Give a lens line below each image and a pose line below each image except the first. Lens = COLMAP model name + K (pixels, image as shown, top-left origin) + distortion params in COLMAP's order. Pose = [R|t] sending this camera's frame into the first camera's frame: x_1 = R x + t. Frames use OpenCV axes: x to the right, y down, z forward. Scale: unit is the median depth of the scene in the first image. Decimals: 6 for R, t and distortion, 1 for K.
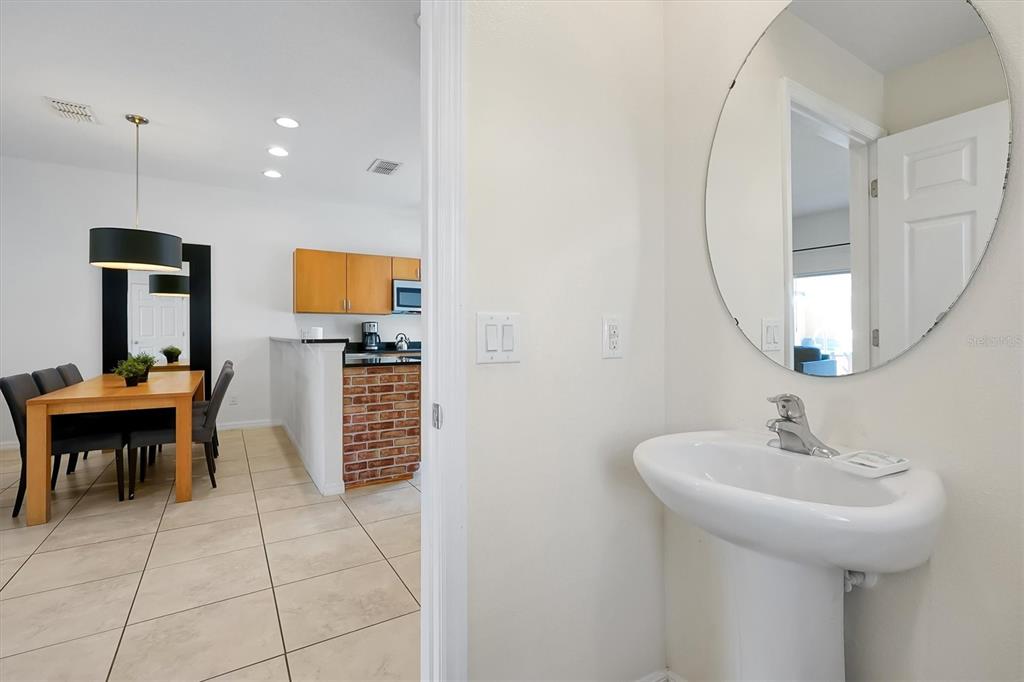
lens RADIAL K [[470.0, 0, 512.0], [0, 470.0, 341.0], [0, 0, 1]] dist [-0.000584, -0.000051]
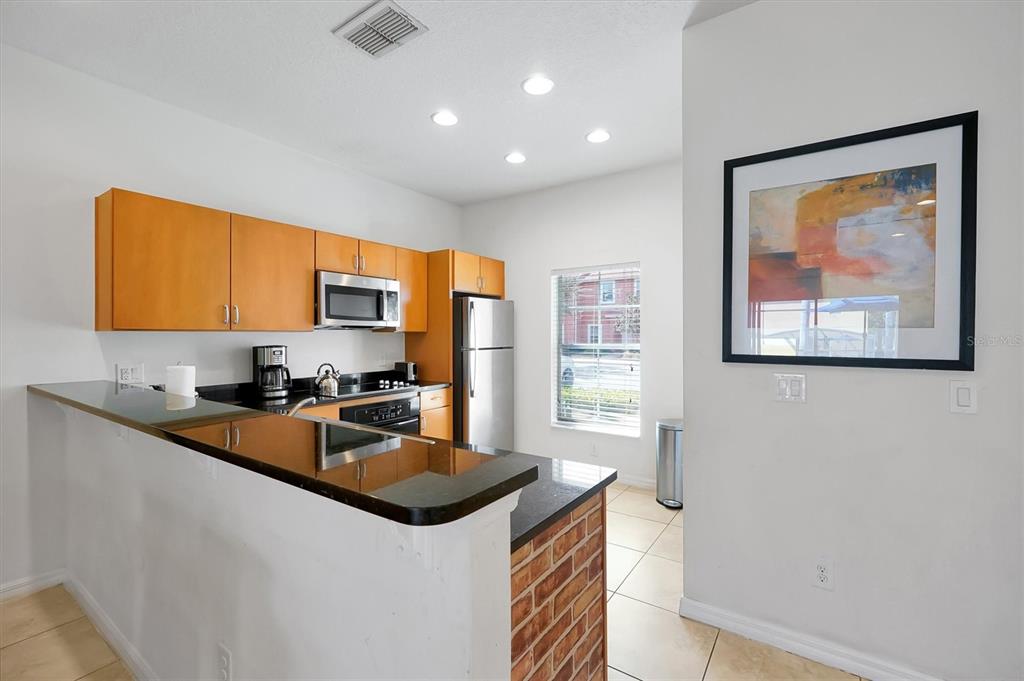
lens RADIAL K [[444.1, 0, 512.0], [0, 444.1, 340.5], [0, 0, 1]] dist [0.000092, -0.000028]
pose [[0.914272, -0.003746, 0.405084, -0.270771], [0.005633, 0.999978, -0.003466, -0.045260], [-0.405062, 0.005450, 0.914273, 0.439216]]
